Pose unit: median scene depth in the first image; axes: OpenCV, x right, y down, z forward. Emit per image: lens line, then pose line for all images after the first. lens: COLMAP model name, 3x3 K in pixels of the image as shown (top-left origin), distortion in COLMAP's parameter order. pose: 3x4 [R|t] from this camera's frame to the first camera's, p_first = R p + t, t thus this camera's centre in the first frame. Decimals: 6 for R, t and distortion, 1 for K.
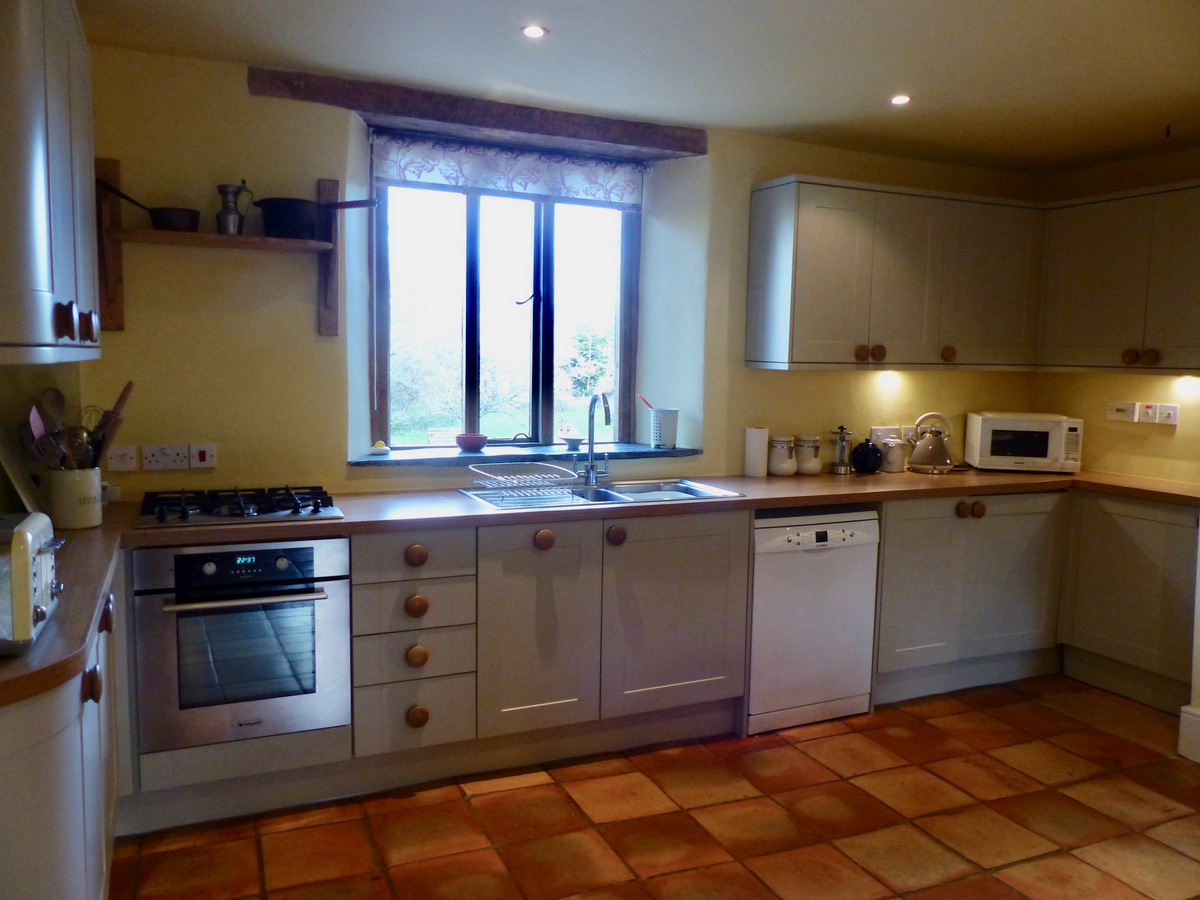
lens RADIAL K [[918.7, 0, 600.0], [0, 918.7, 450.0], [0, 0, 1]] dist [-0.028645, 0.002534]
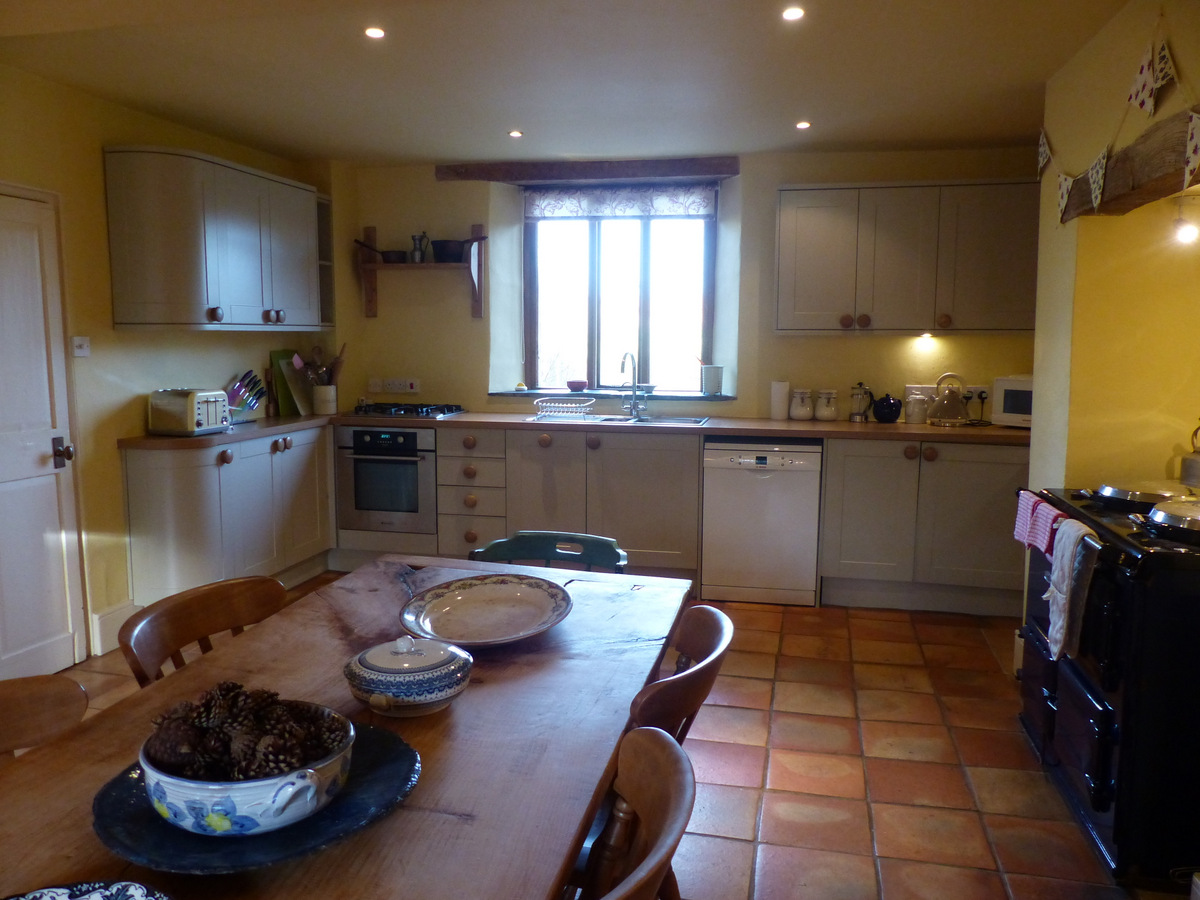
lens RADIAL K [[918.7, 0, 600.0], [0, 918.7, 450.0], [0, 0, 1]] dist [-0.028645, 0.002534]
pose [[0.800843, 0.061715, -0.595686, 0.845839], [-0.050994, 0.998091, 0.034849, 0.045143], [0.596699, 0.002468, 0.802461, -0.205592]]
